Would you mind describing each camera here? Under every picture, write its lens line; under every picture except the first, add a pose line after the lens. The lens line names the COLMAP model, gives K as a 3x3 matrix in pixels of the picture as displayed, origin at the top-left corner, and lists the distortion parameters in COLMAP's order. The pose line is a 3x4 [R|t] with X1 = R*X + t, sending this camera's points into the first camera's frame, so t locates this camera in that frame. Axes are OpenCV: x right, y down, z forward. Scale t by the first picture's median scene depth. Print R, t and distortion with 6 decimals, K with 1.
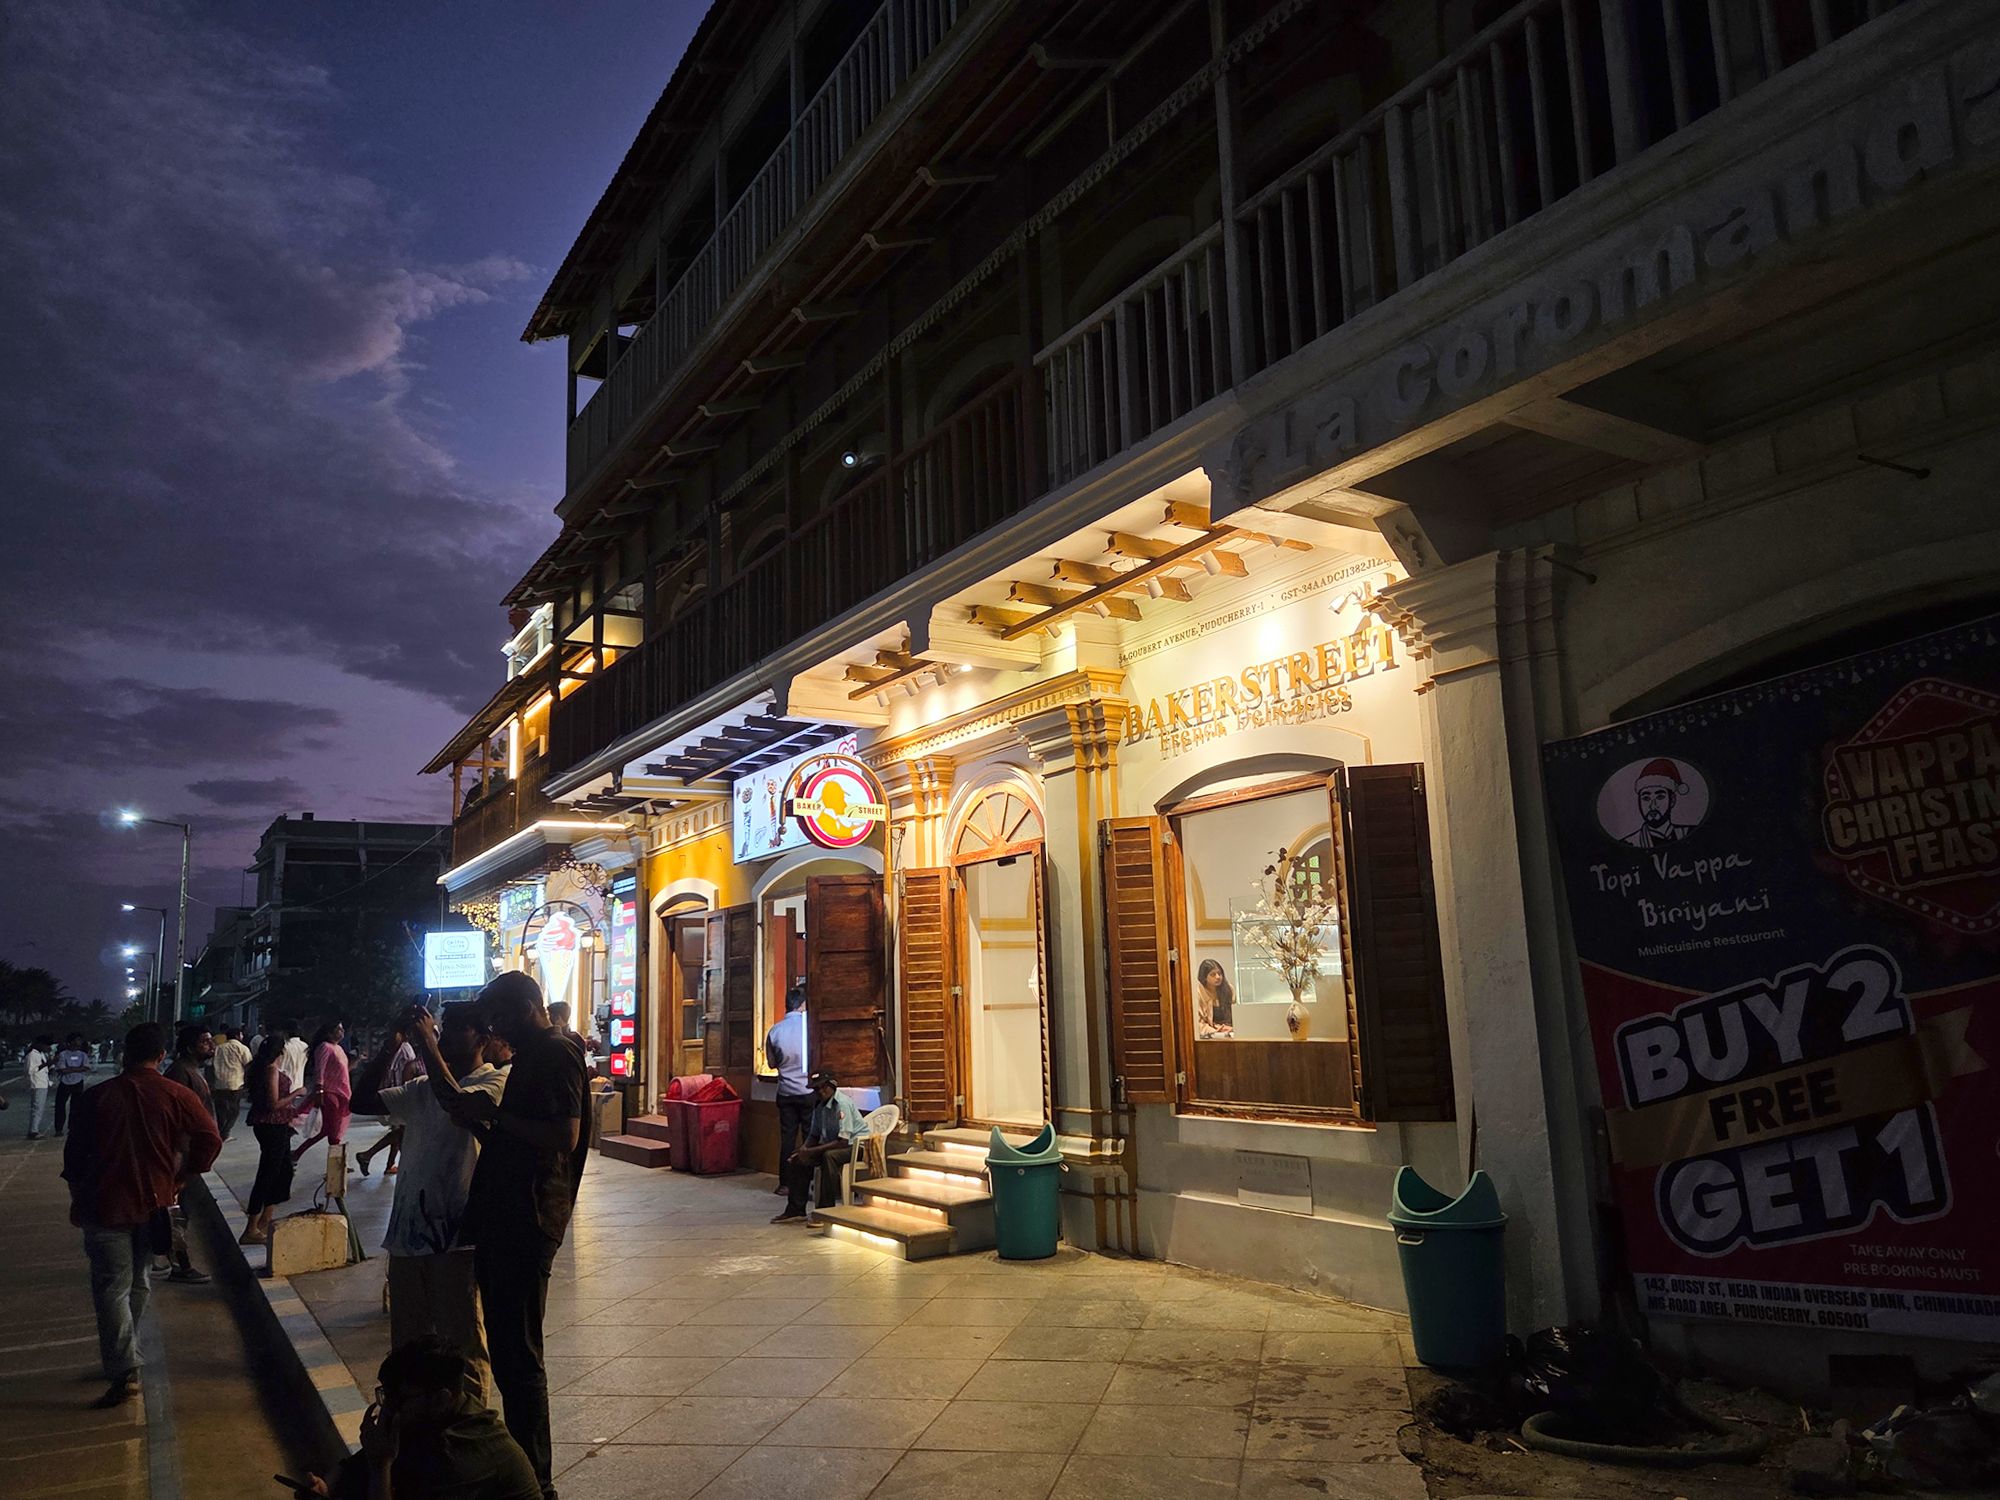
lens RADIAL K [[1340.7, 0, 1000.0], [0, 1340.7, 750.0], [0, 0, 1]] dist [0.015540, -0.029272]
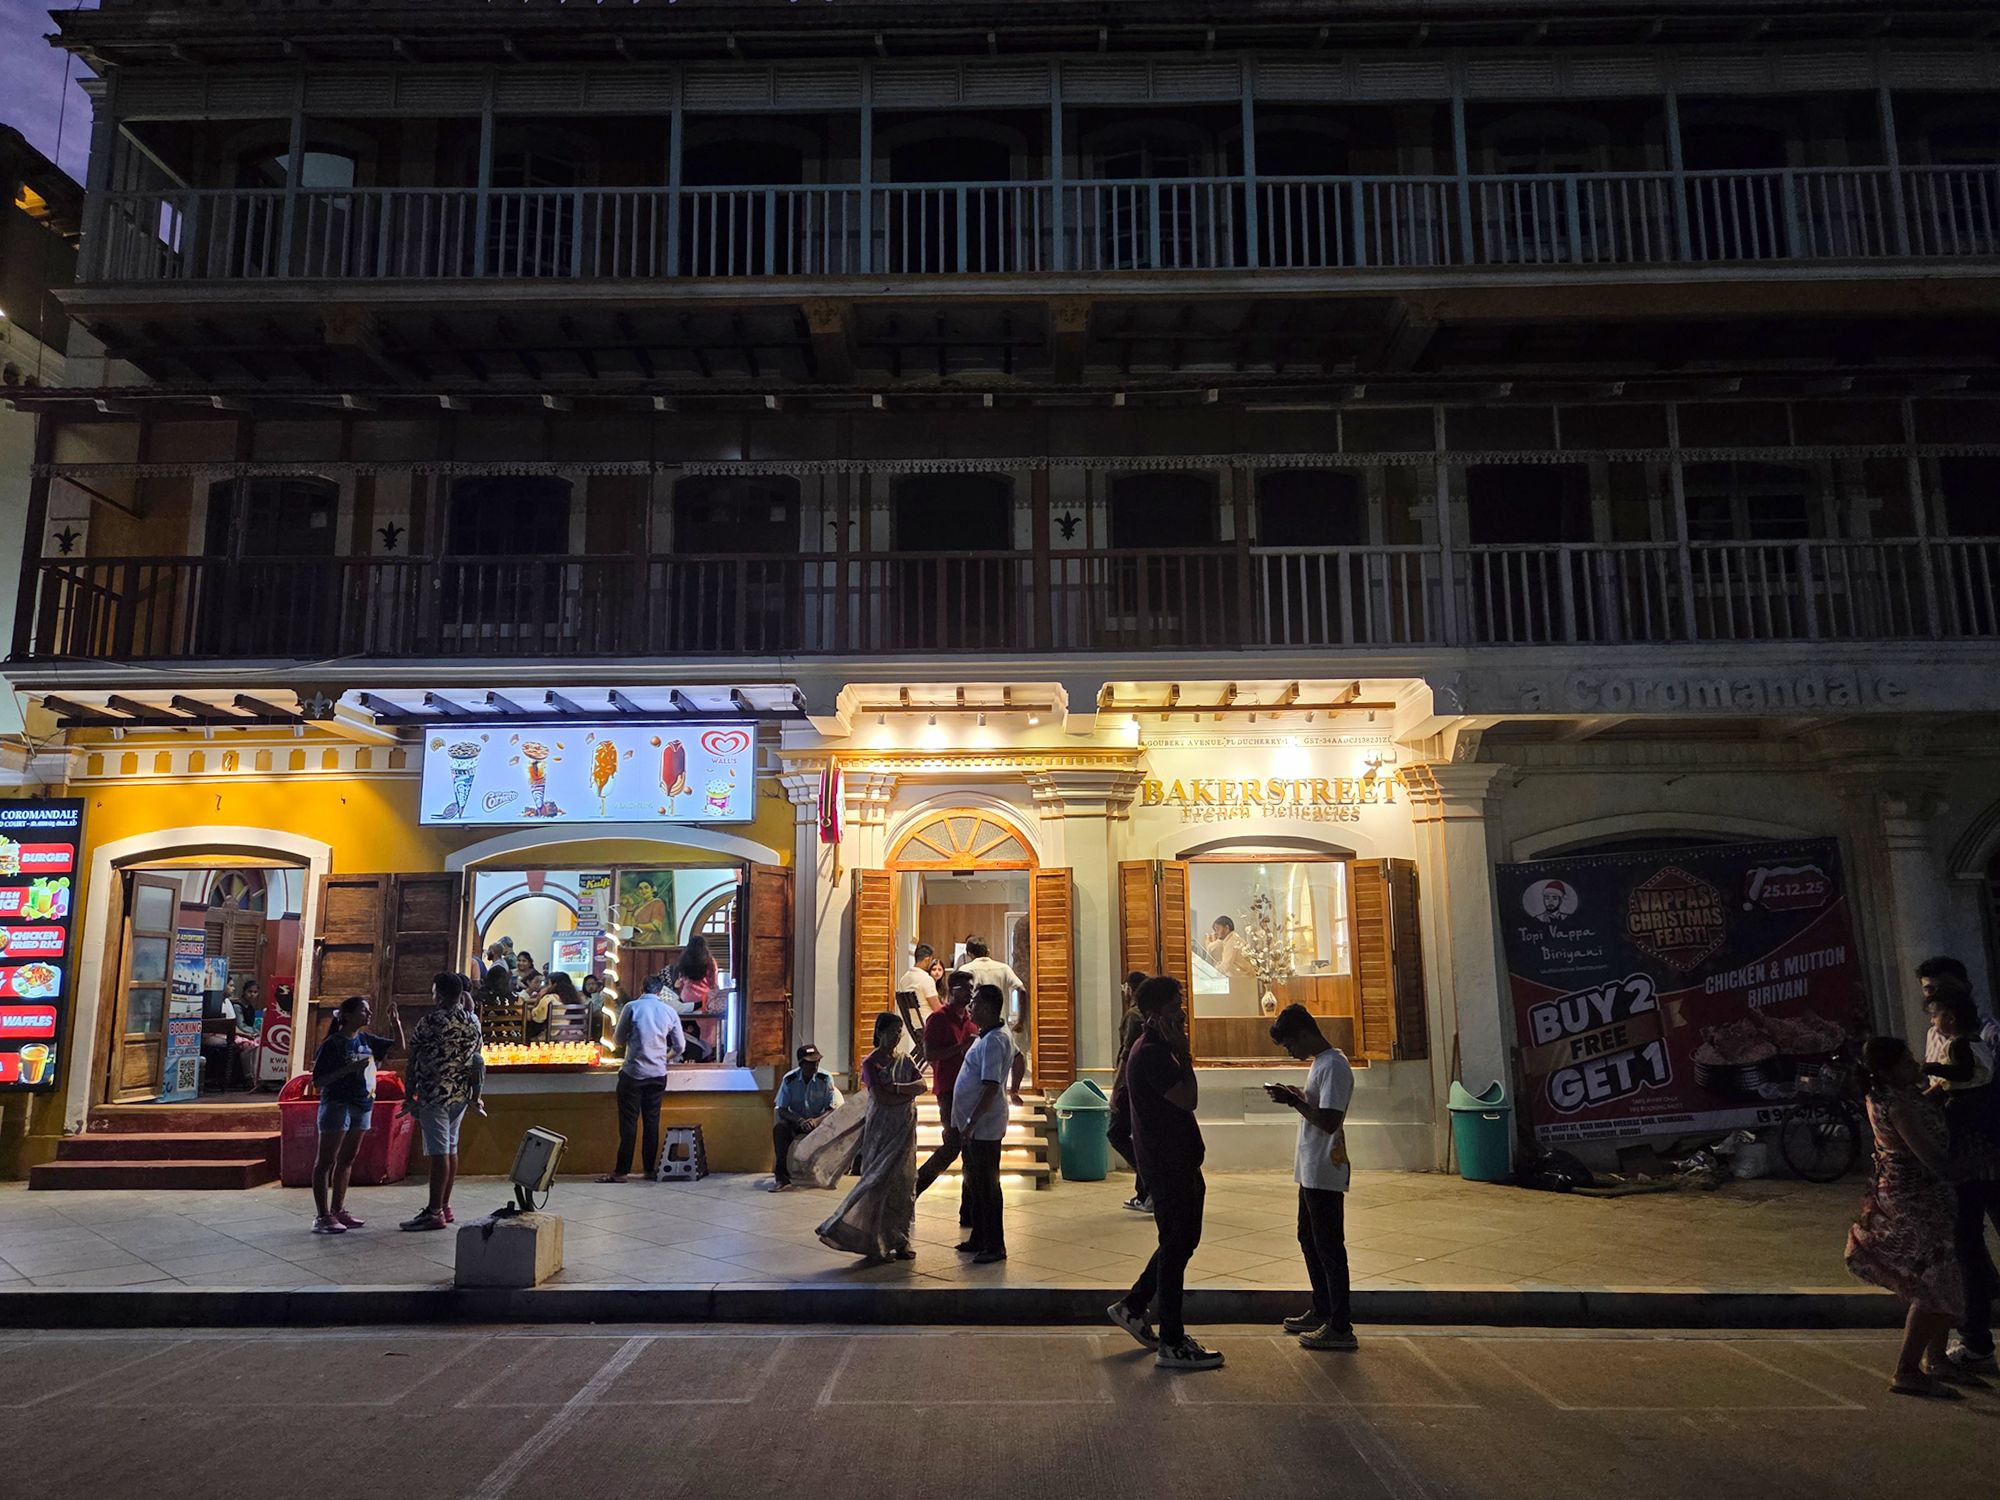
lens RADIAL K [[1340.7, 0, 1000.0], [0, 1340.7, 750.0], [0, 0, 1]] dist [0.015540, -0.029272]
pose [[0.569102, 0.174886, 0.803454, -1.775746], [-0.164393, 0.981592, -0.097218, 0.157136], [-0.805666, -0.076755, 0.587376, 0.491365]]
